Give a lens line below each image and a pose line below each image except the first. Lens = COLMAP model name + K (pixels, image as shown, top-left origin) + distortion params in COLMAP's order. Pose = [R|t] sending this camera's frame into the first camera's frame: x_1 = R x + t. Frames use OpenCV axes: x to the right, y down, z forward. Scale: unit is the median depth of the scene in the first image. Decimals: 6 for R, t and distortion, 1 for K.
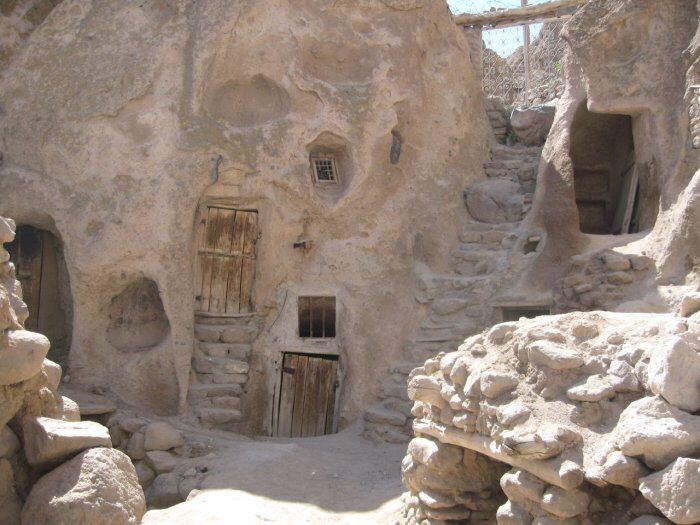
lens RADIAL K [[796.7, 0, 350.3], [0, 796.7, 263.0], [0, 0, 1]] dist [-0.106930, 0.000000]
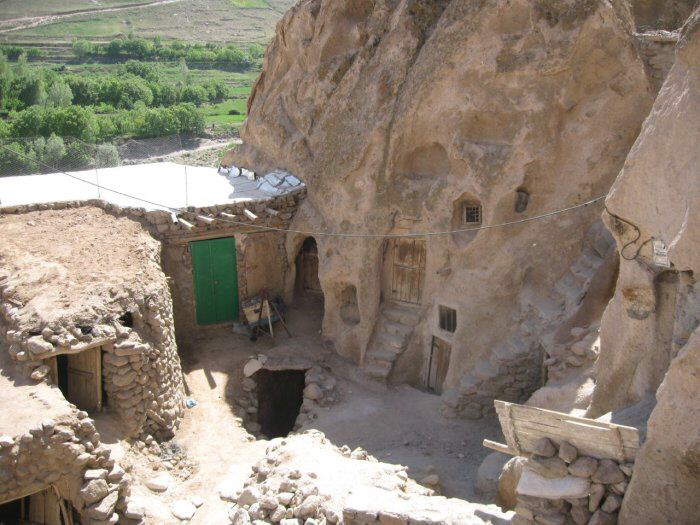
lens RADIAL K [[796.7, 0, 349.9], [0, 796.7, 262.1], [0, 0, 1]] dist [-0.106930, 0.000000]
pose [[0.692724, 0.173872, -0.699930, 0.869314], [0.095171, 0.939978, 0.327695, -0.549916], [0.714895, -0.293615, 0.634598, -0.094811]]
